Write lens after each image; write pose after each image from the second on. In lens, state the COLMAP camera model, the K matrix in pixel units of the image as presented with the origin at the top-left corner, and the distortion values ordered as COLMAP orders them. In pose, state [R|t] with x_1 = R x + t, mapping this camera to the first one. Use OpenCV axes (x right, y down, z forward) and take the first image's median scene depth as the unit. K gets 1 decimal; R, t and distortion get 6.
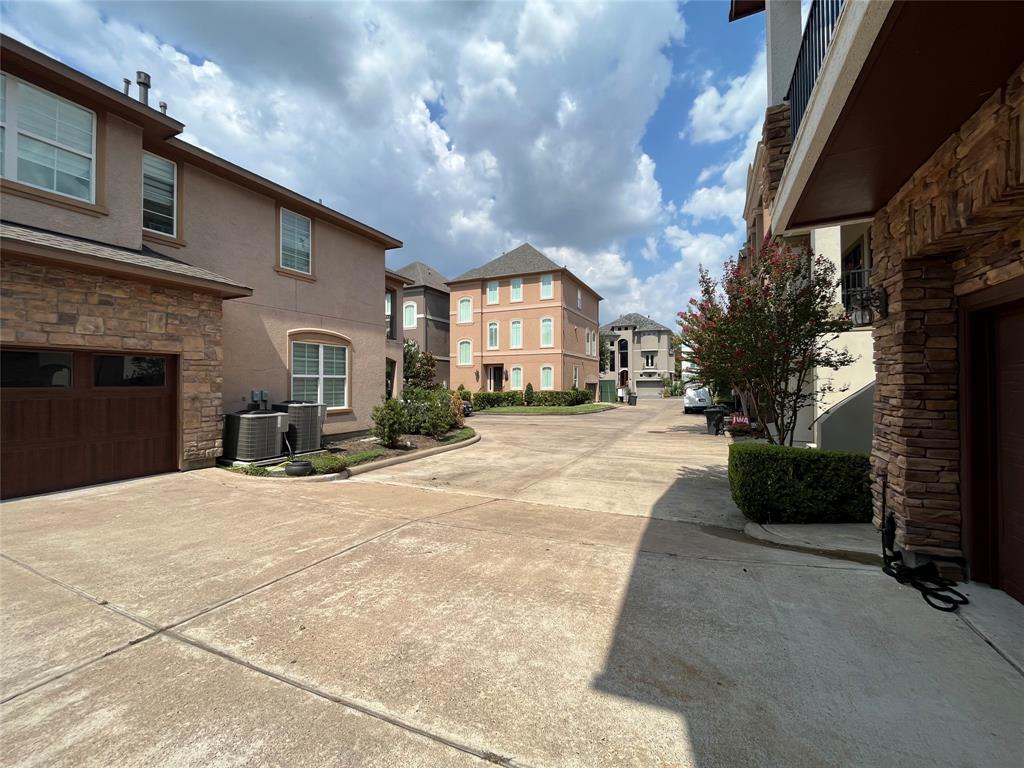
lens RADIAL K [[417.3, 0, 514.0], [0, 417.3, 379.3], [0, 0, 1]] dist [-0.000772, -0.000905]
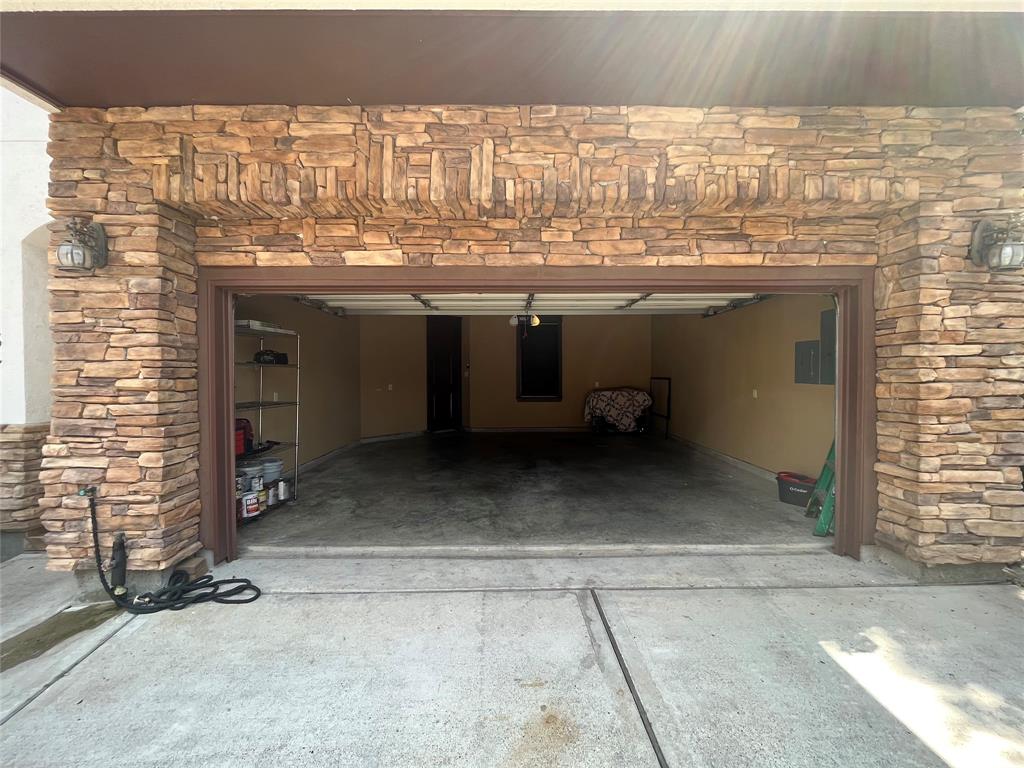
lens RADIAL K [[417.3, 0, 511.6], [0, 417.3, 376.9], [0, 0, 1]] dist [-0.000772, -0.000905]
pose [[-0.437843, -0.009295, 0.899003, -0.058927], [-0.003888, 0.999957, 0.008445, 0.035141], [-0.899043, 0.000202, -0.437860, 0.760489]]
